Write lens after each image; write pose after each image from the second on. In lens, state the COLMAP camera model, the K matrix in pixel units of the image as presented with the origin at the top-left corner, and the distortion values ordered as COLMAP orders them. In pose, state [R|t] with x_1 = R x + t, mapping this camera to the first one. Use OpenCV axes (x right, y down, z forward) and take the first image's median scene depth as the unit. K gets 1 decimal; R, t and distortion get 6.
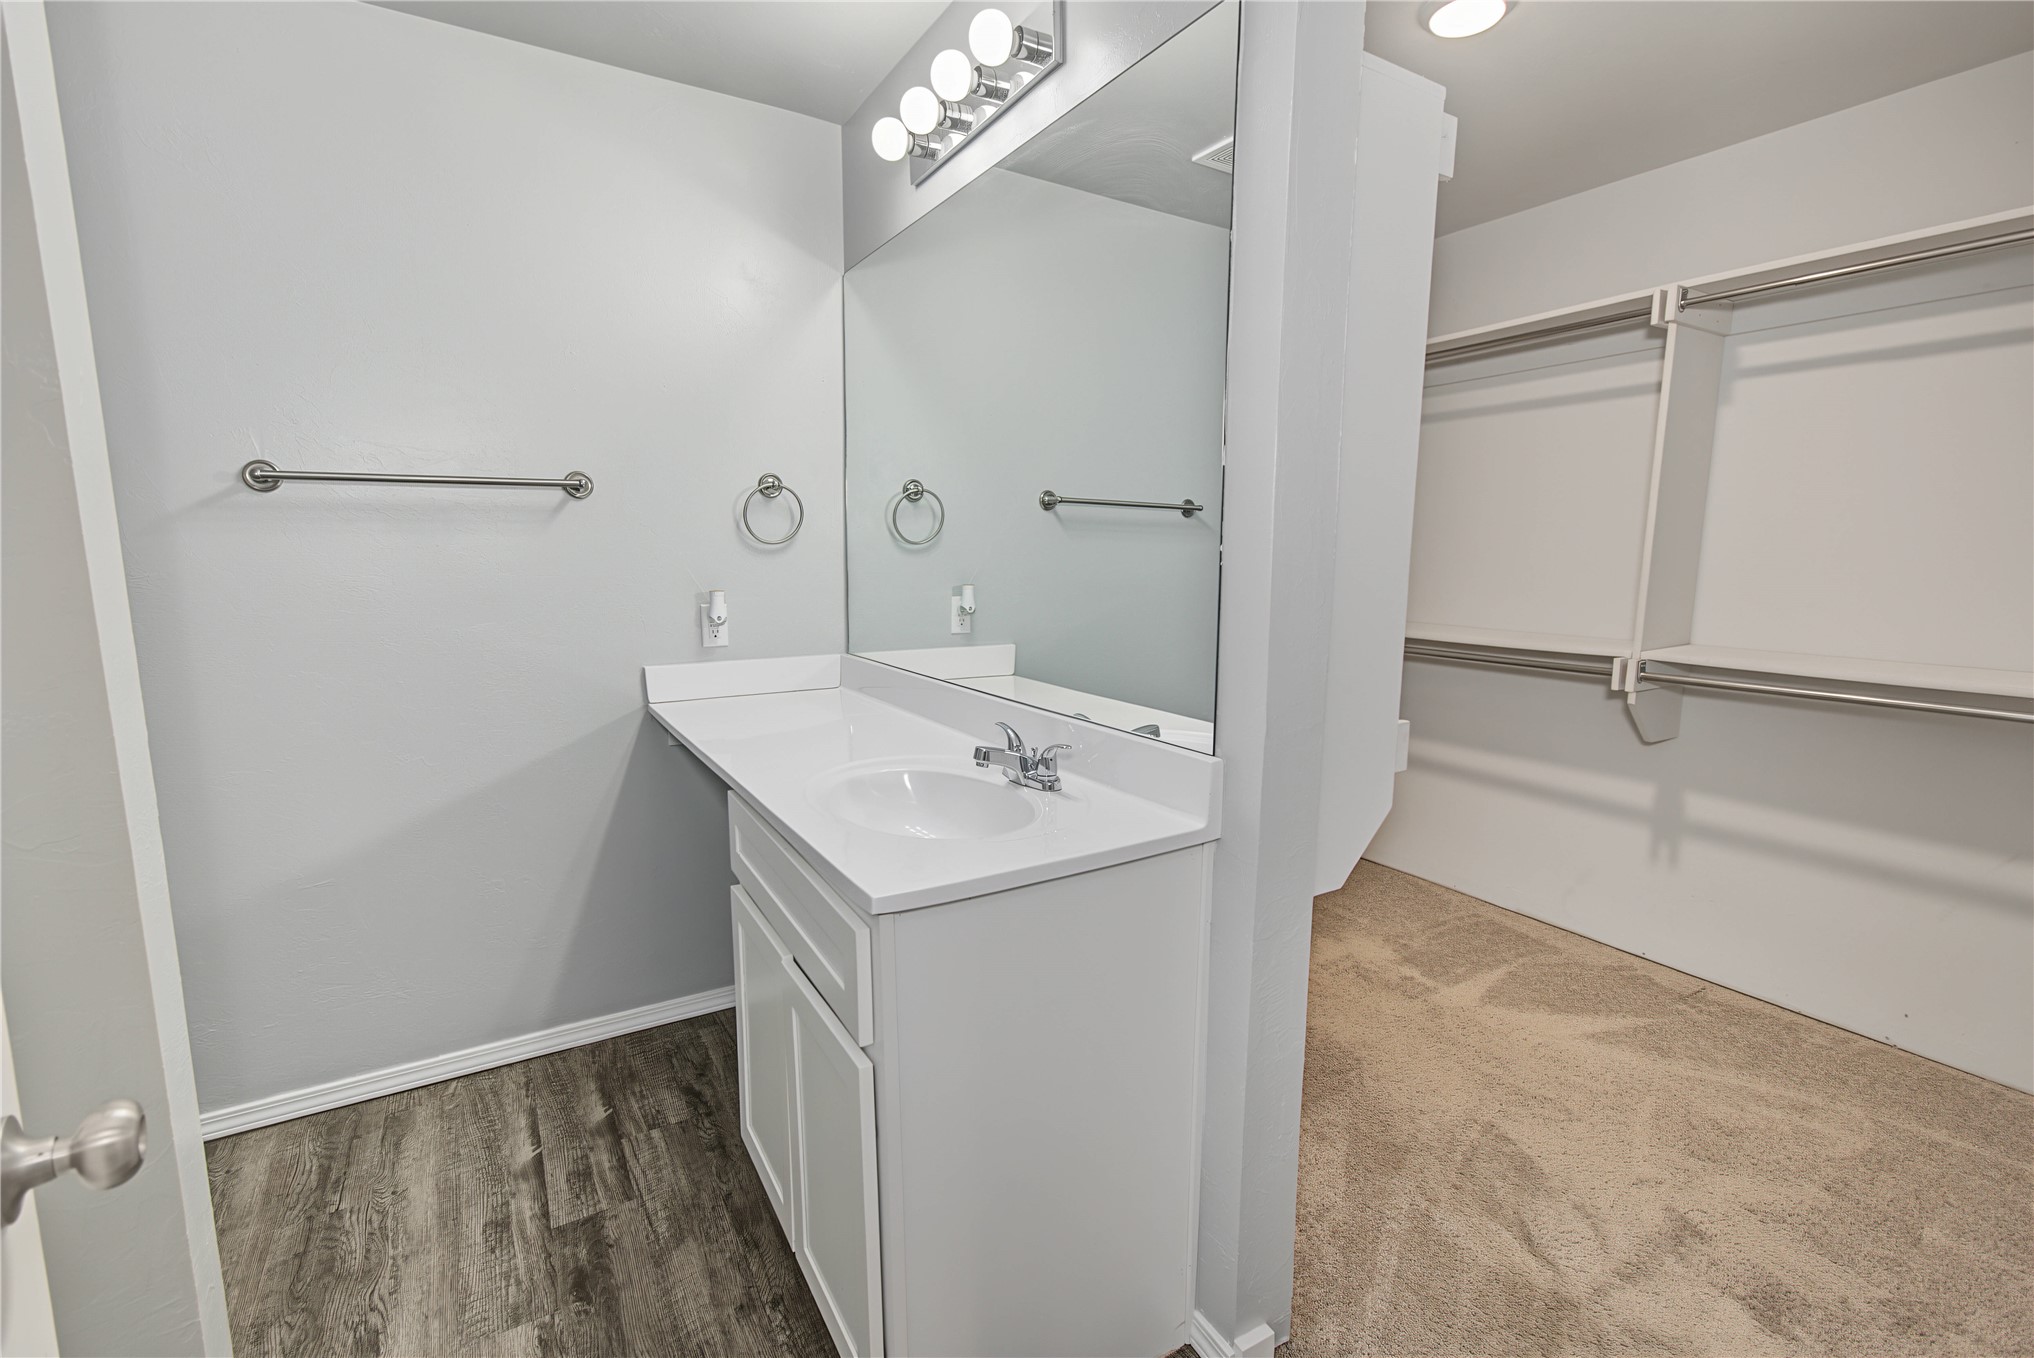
lens RADIAL K [[916.4, 0, 1014.1], [0, 916.4, 675.0], [0, 0, 1]] dist [0.001268, 0.004347]
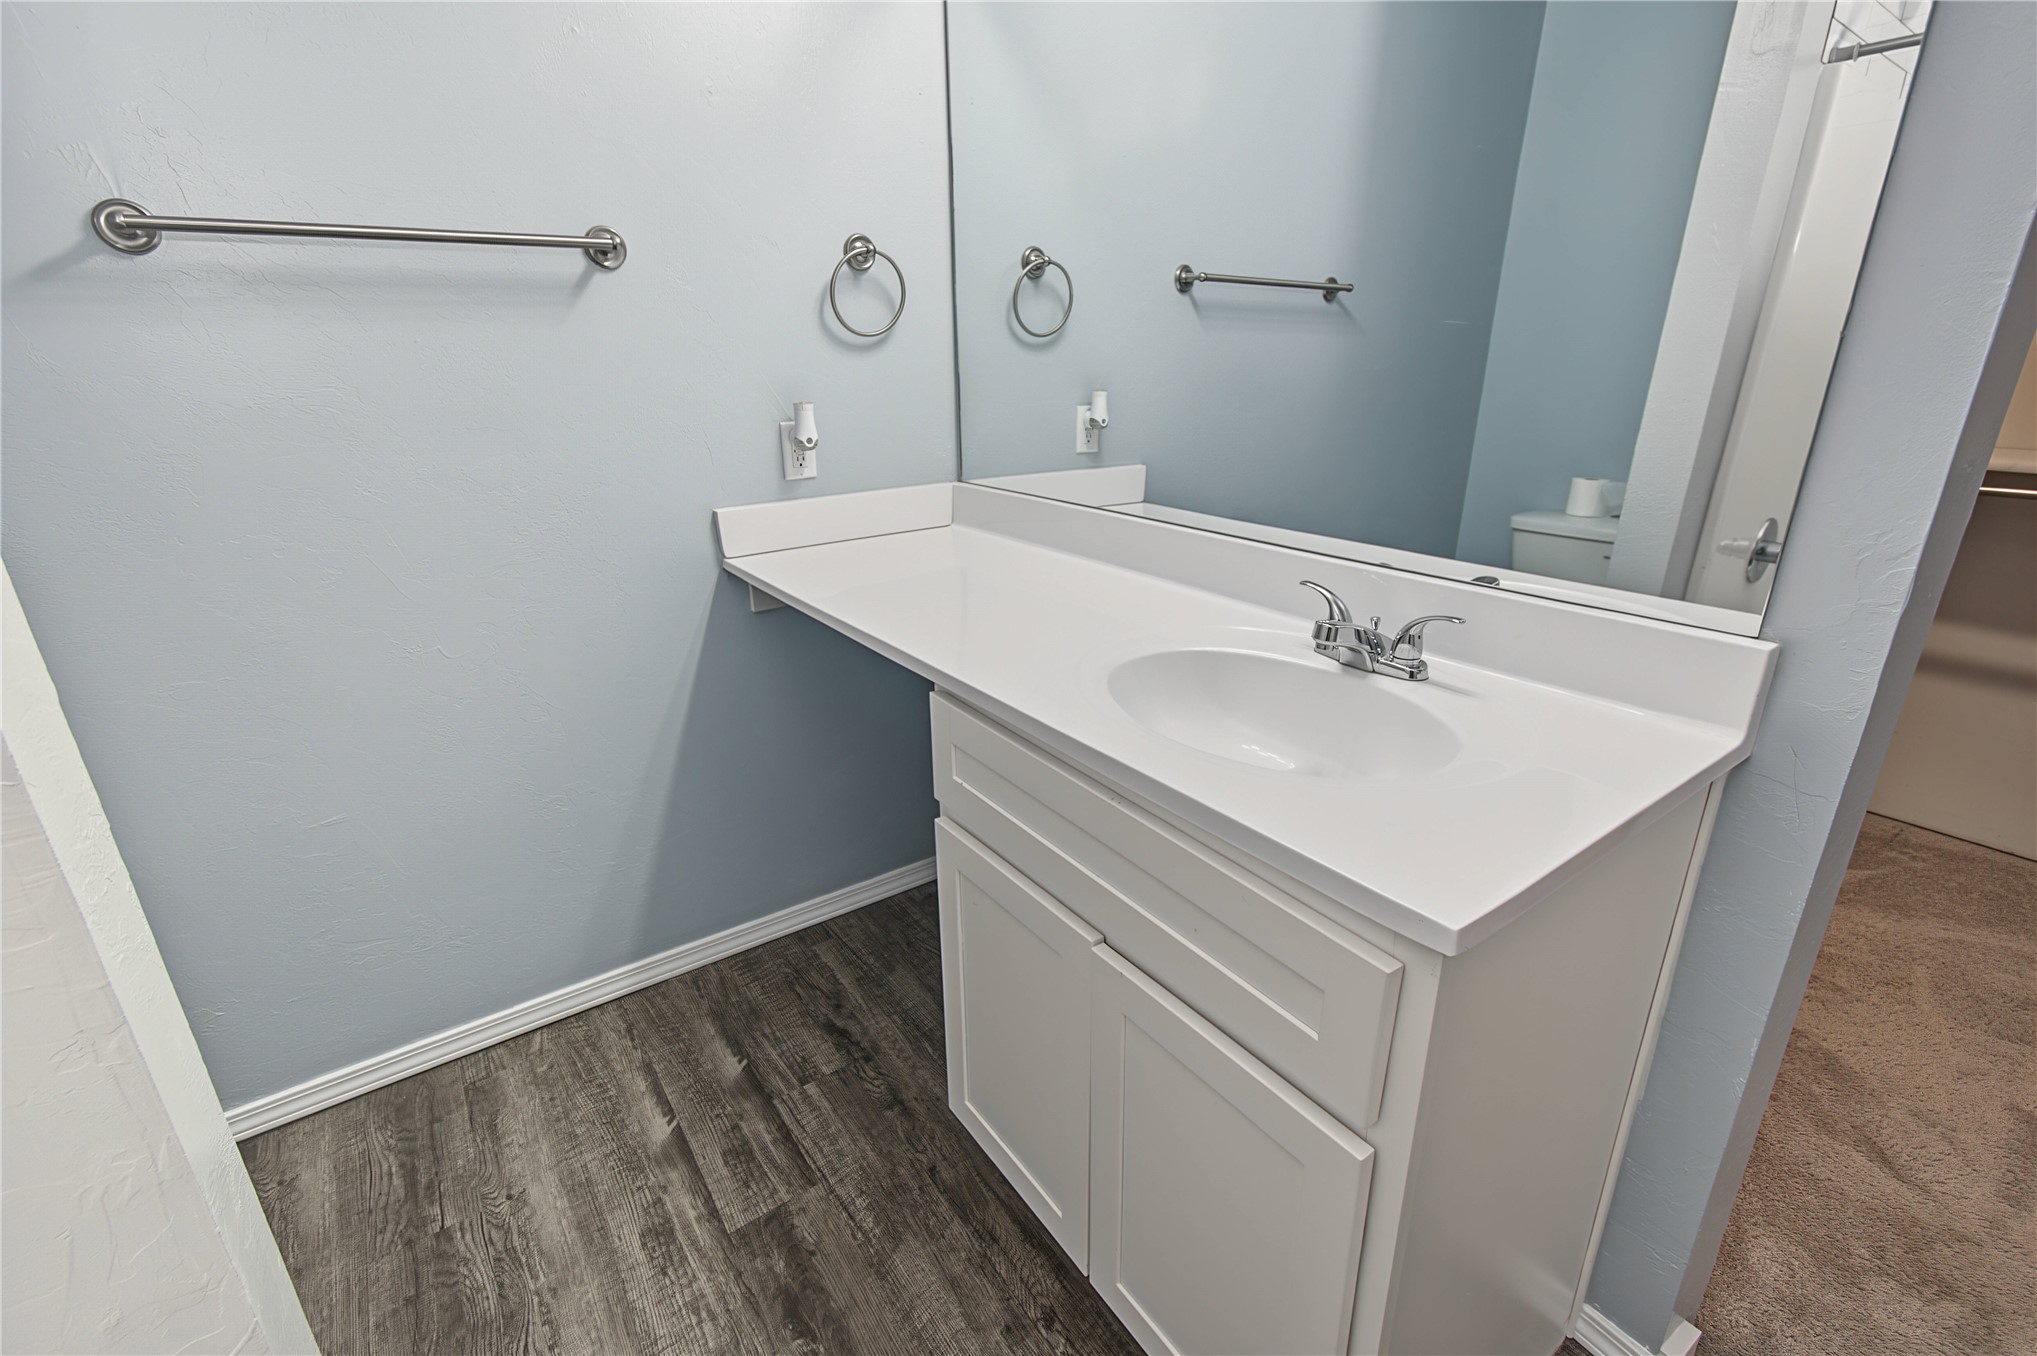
lens RADIAL K [[917.8, 0, 1019.2], [0, 917.8, 680.7], [0, 0, 1]] dist [0.001268, 0.004347]
pose [[0.996889, -0.040225, 0.067775, -0.251234], [0.025877, 0.979328, 0.200617, -0.019587], [-0.074444, -0.198239, 0.977323, 0.259071]]
